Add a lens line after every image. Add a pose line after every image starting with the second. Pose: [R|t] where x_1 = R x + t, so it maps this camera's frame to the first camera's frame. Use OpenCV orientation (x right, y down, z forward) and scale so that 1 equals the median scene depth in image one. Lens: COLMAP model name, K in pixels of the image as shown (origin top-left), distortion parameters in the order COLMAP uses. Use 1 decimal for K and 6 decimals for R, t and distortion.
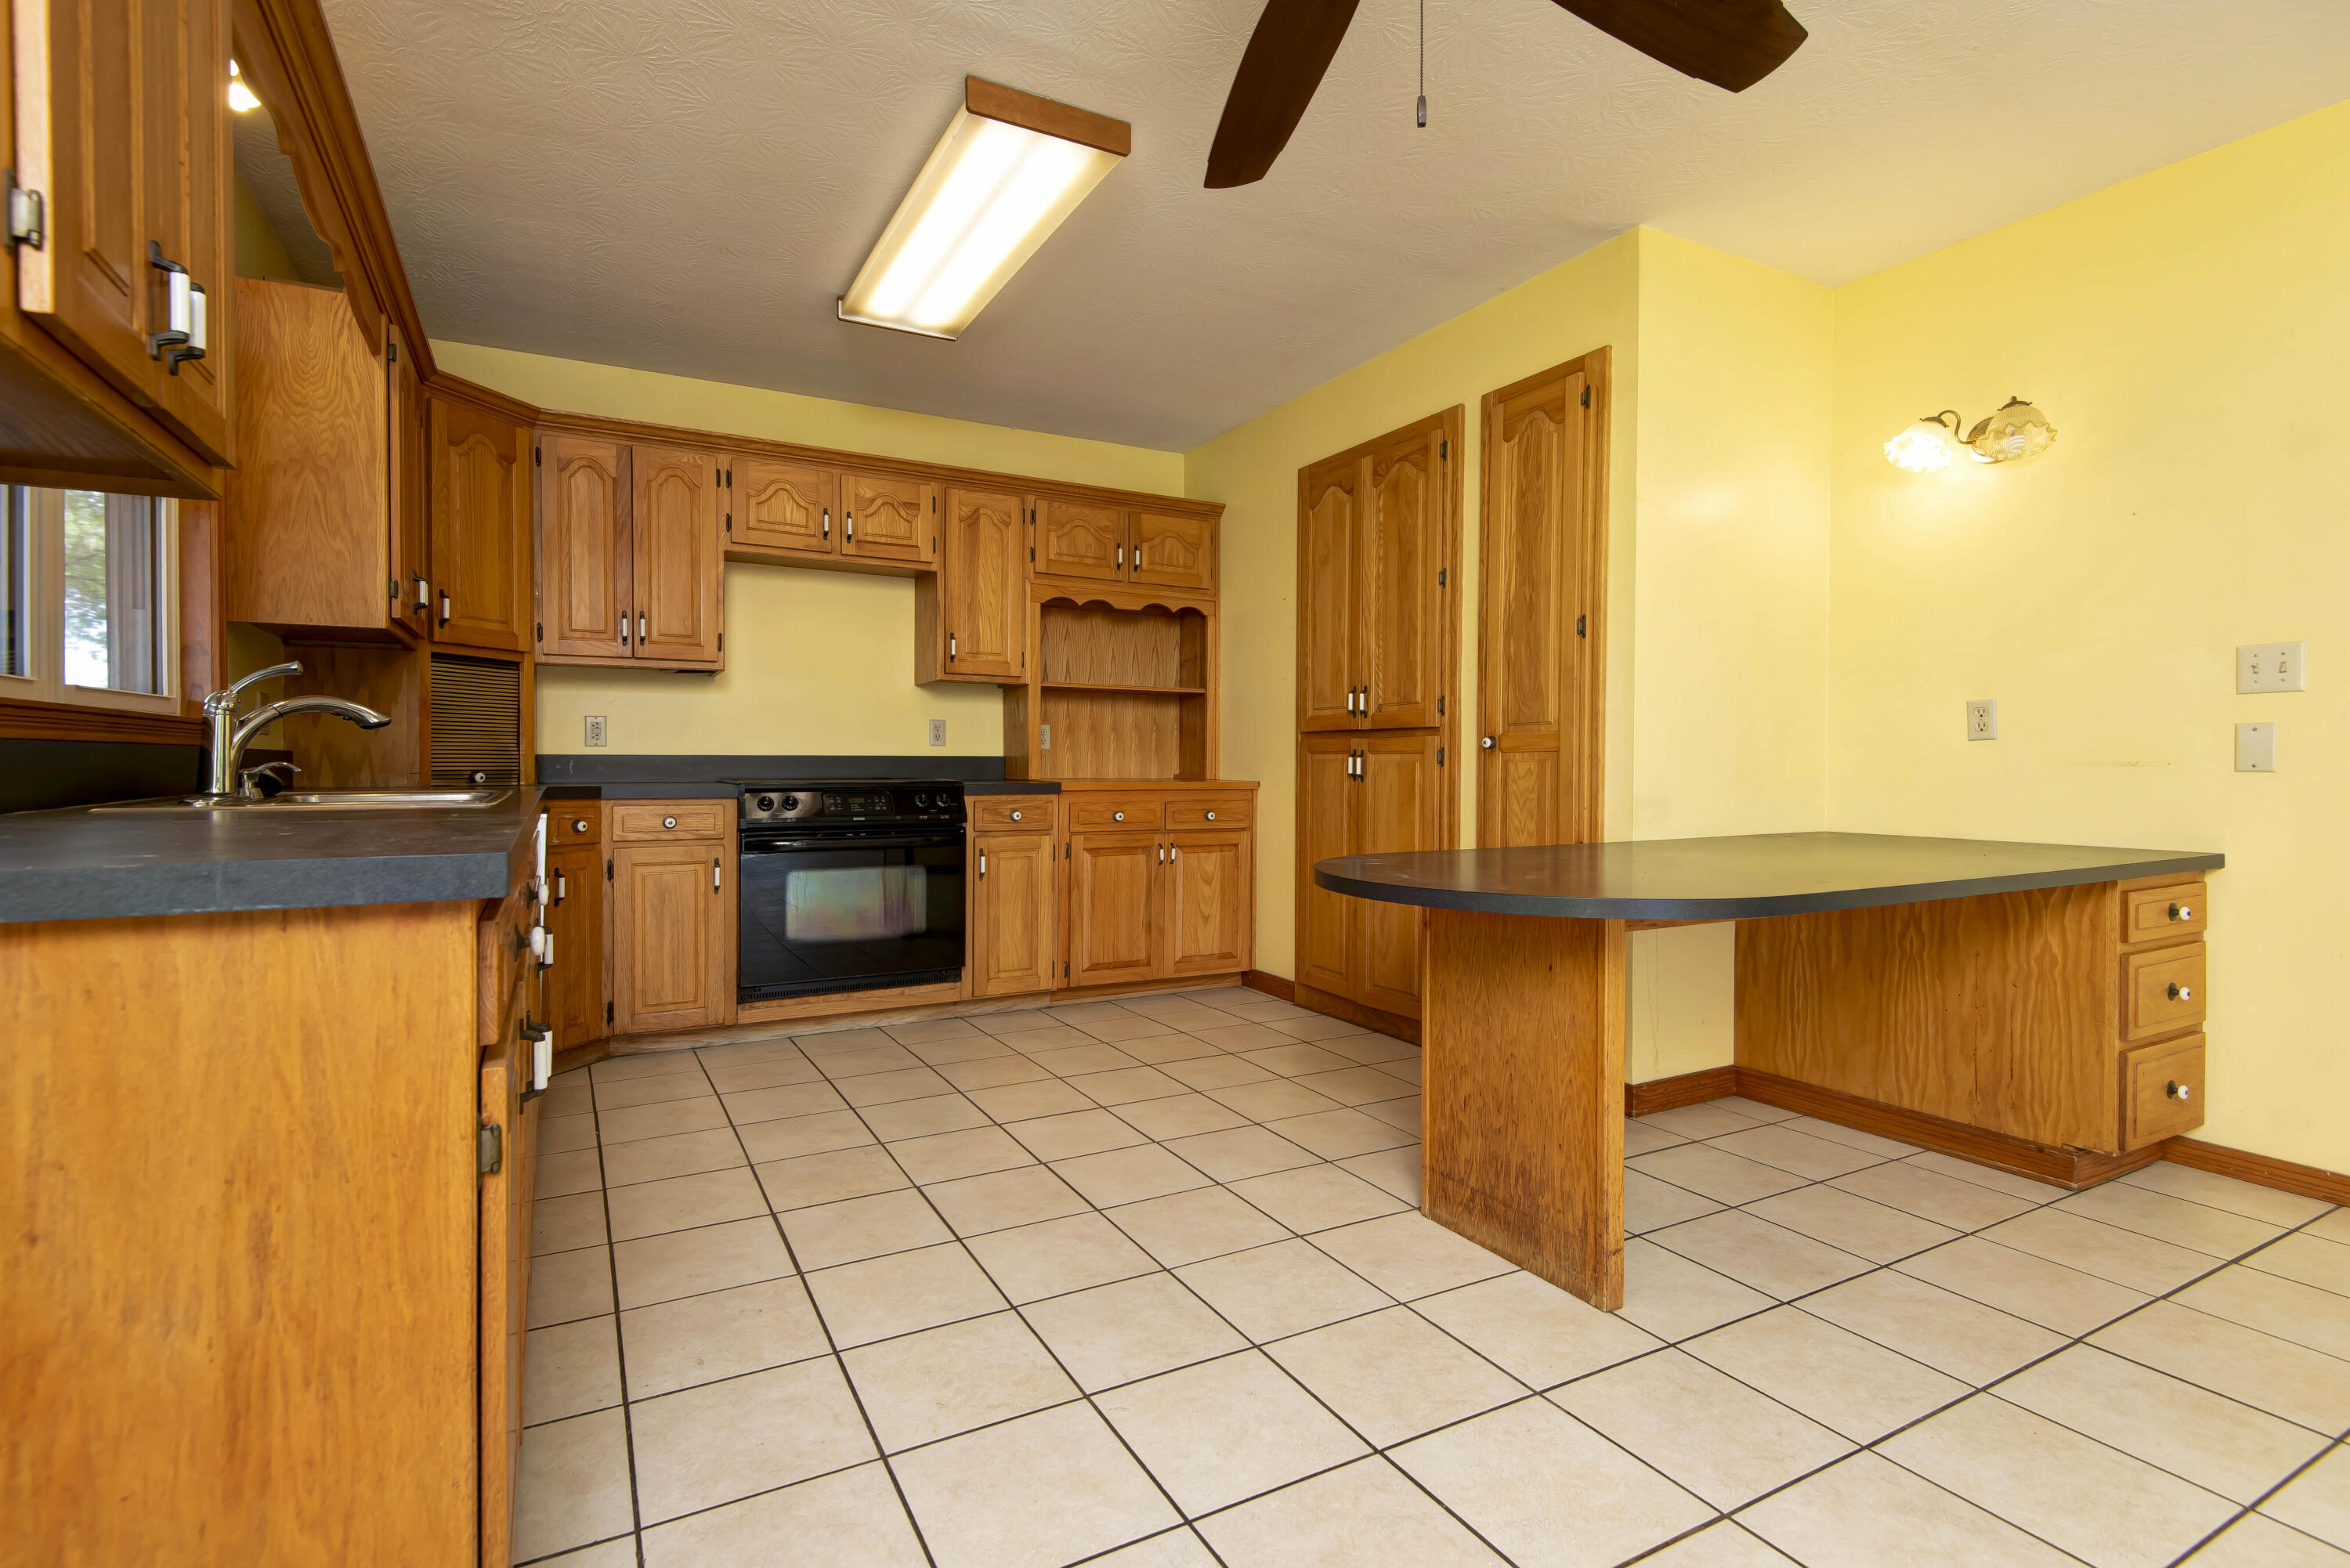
lens RADIAL K [[1088.1, 0, 1153.7], [0, 1088.1, 755.3], [0, 0, 1]] dist [0.001664, -0.004059]
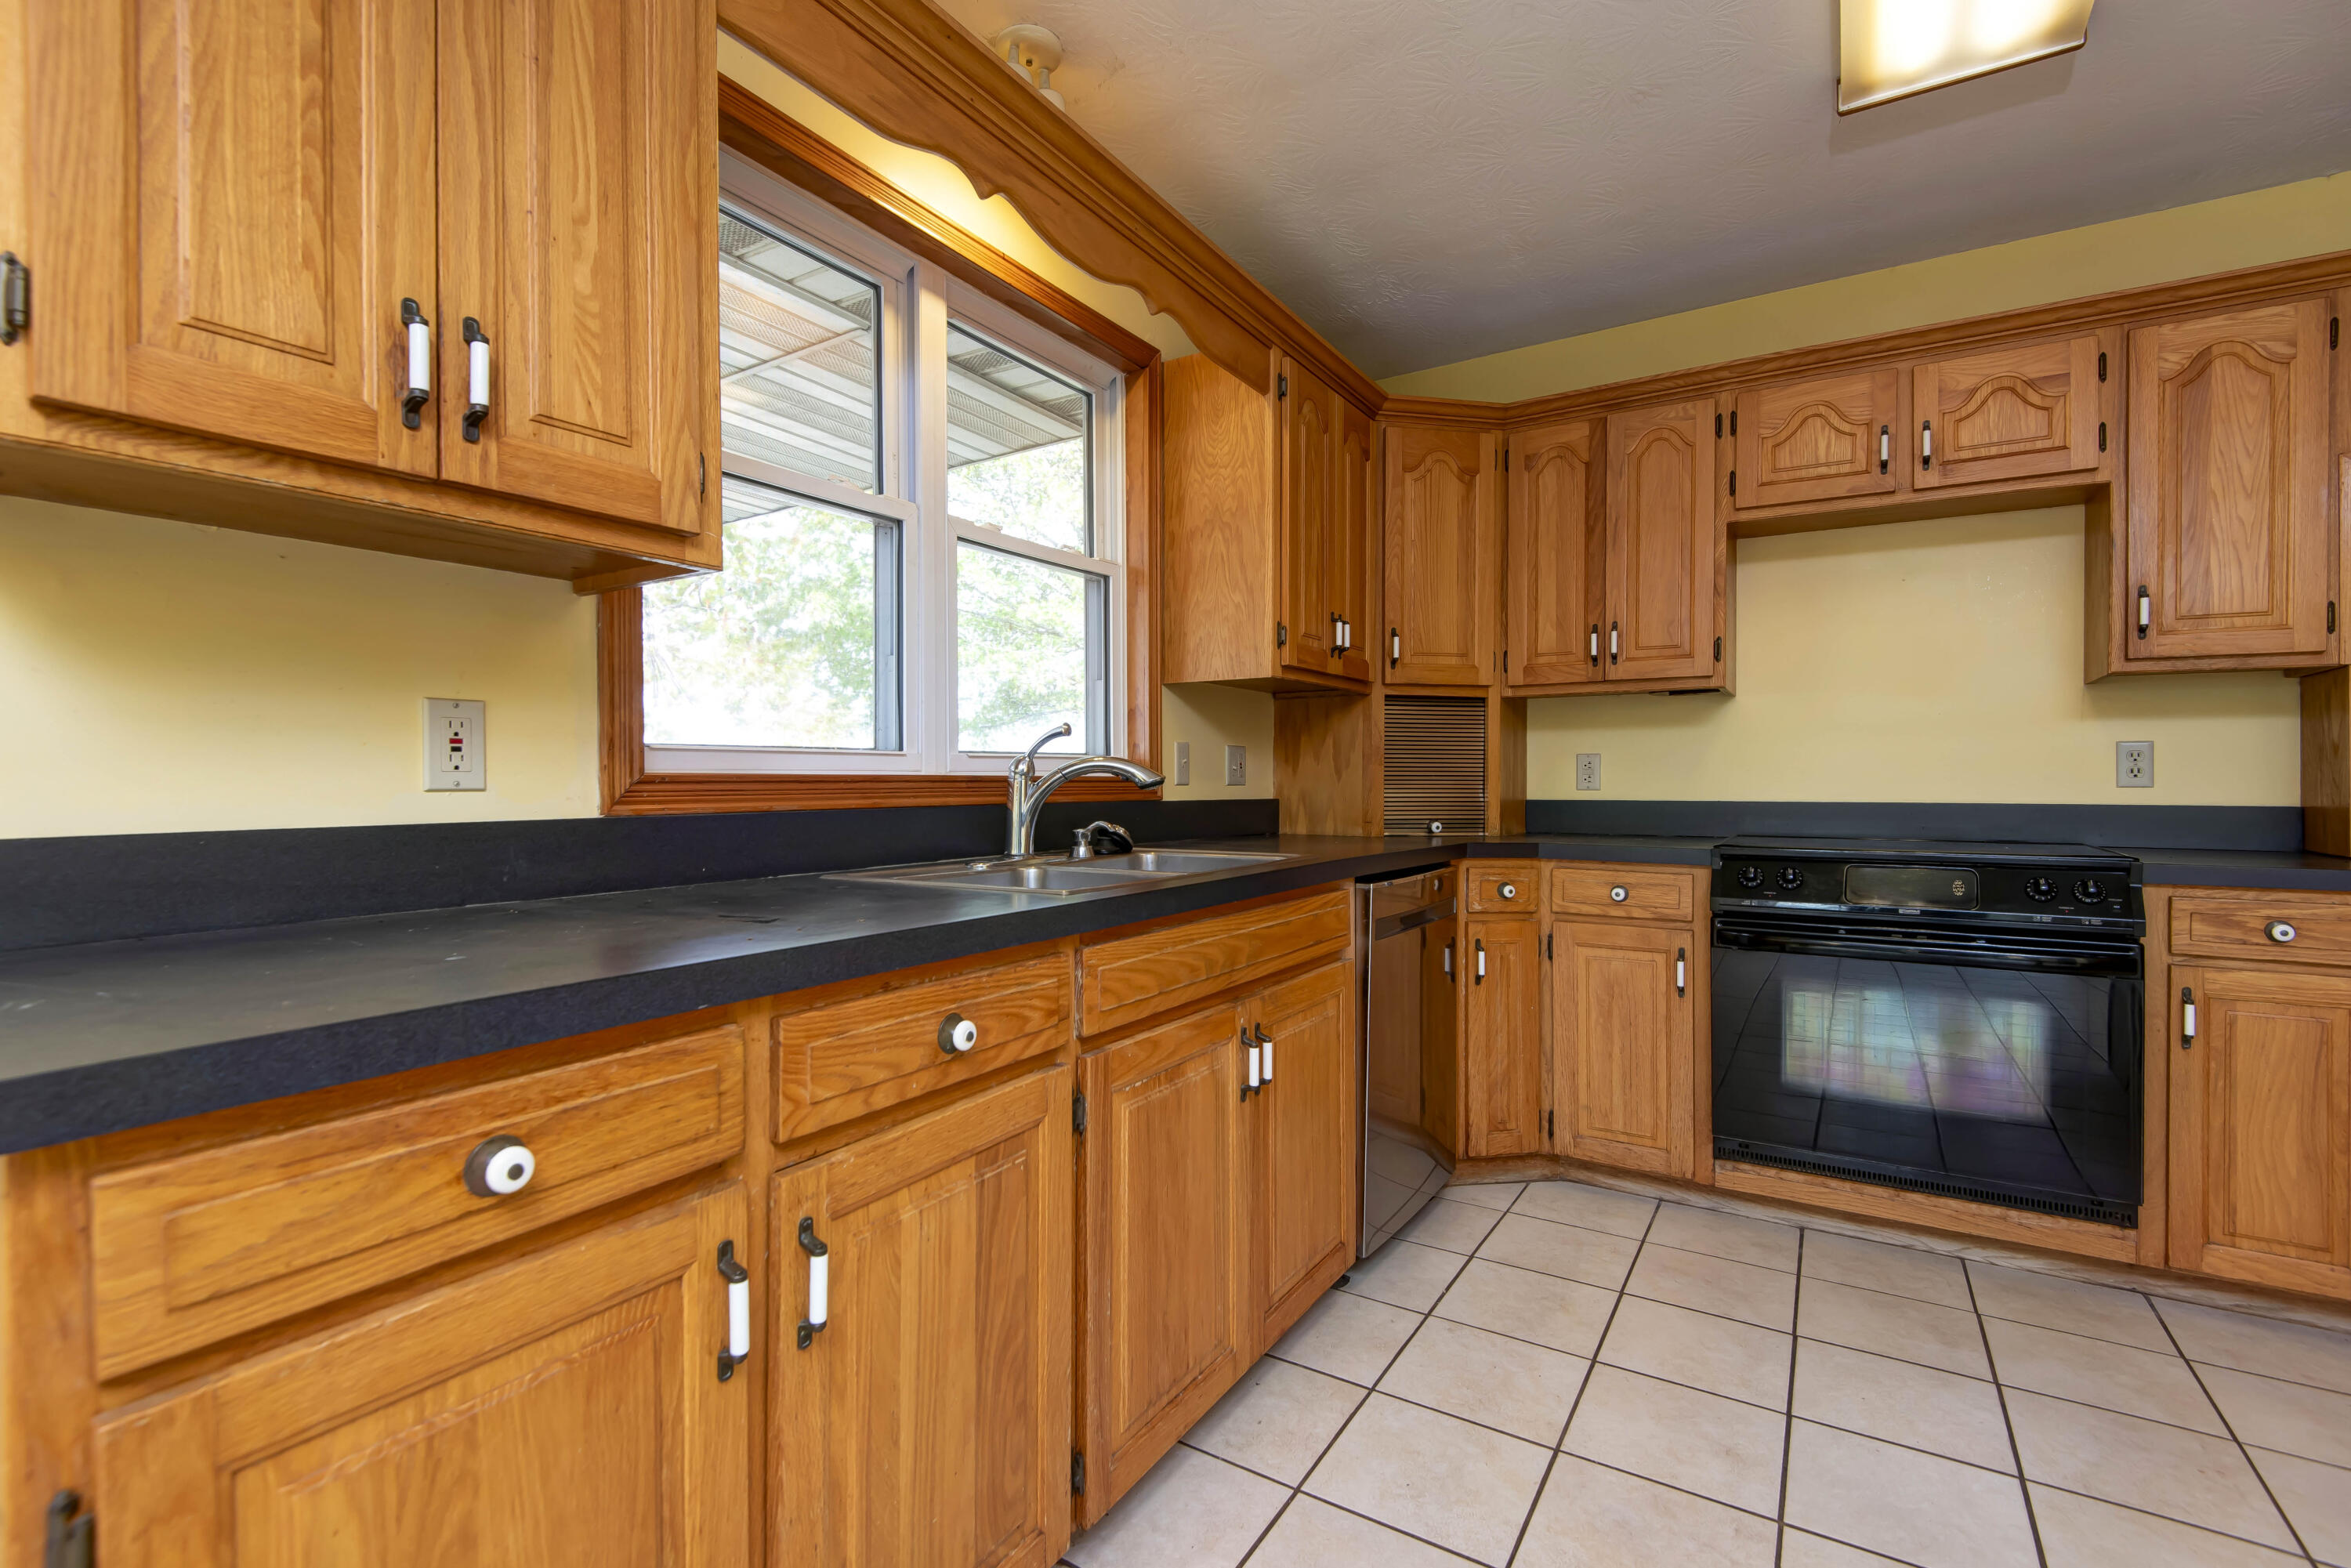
lens RADIAL K [[1088.6, 0, 1150.9], [0, 1088.6, 781.9], [0, 0, 1]] dist [0.001664, -0.004059]
pose [[0.487352, -0.006212, -0.873184, 0.056540], [0.008513, 0.999961, -0.002363, -0.016750], [0.873164, -0.006282, 0.487386, 0.317704]]
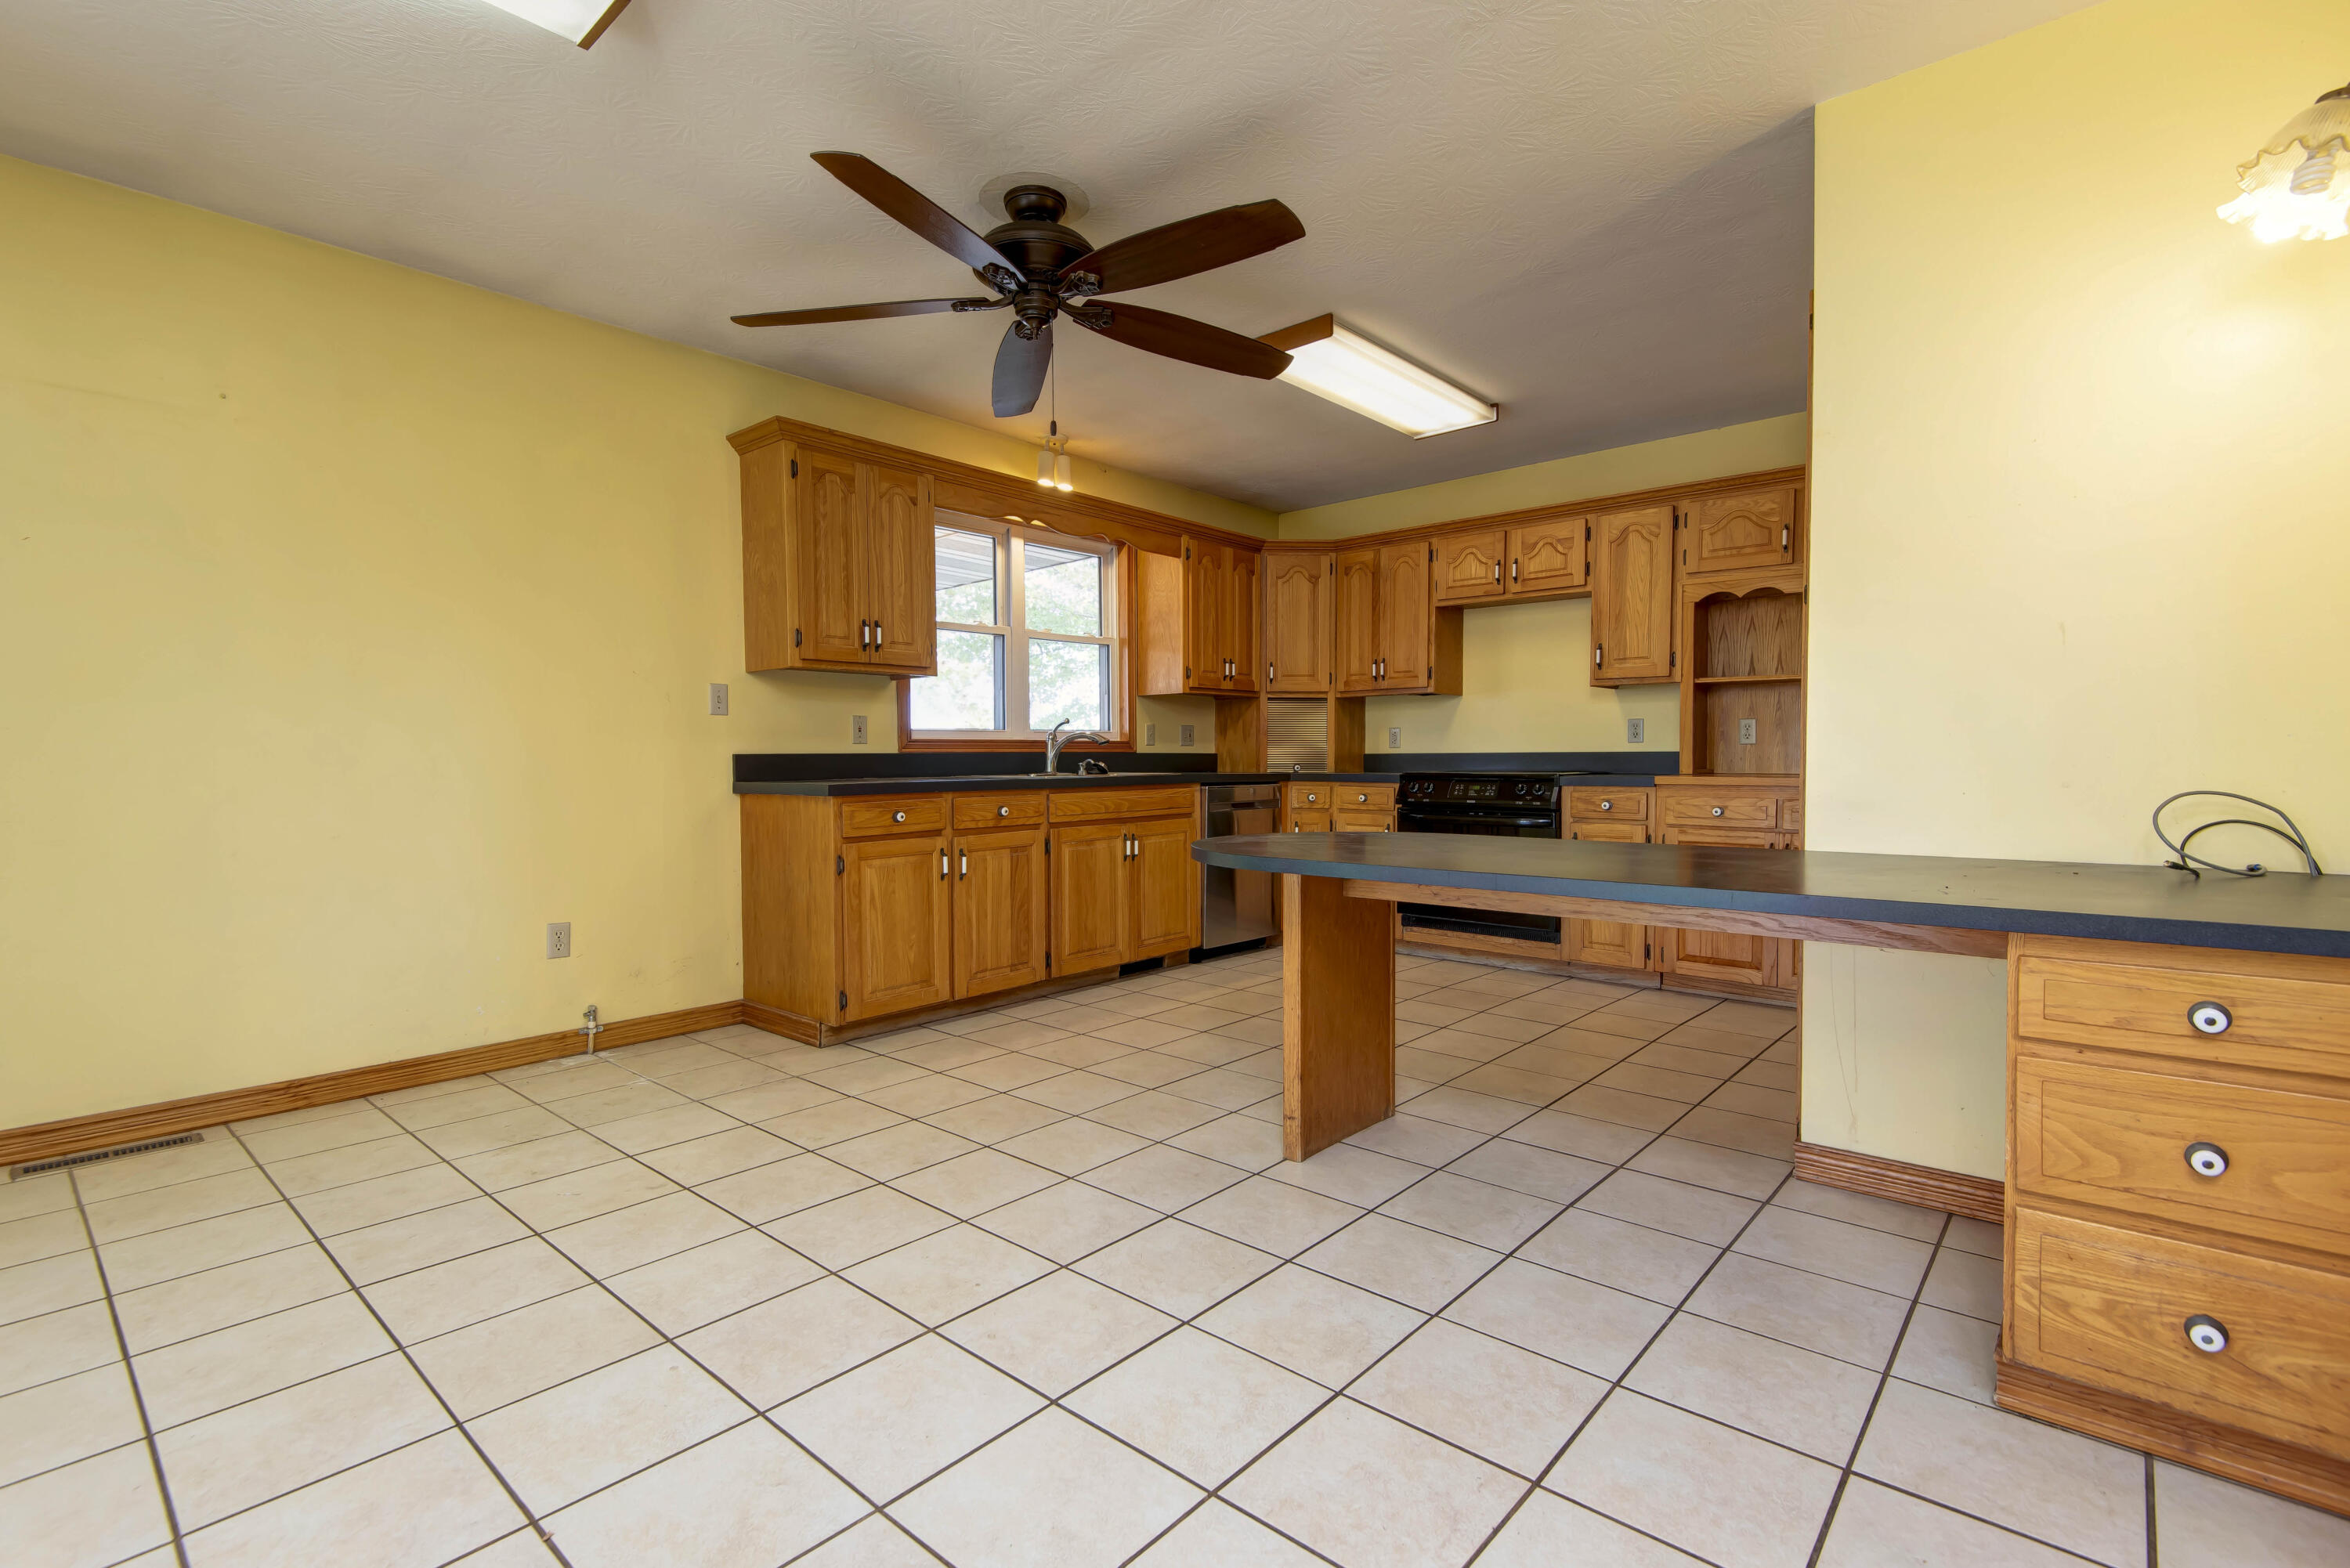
lens RADIAL K [[1088.1, 0, 1171.3], [0, 1088.1, 791.9], [0, 0, 1]] dist [0.001664, -0.004059]
pose [[0.356689, 0.021625, -0.933973, 0.815468], [0.013104, 0.999518, 0.028147, 0.005180], [0.934131, -0.022279, 0.356233, 0.192734]]
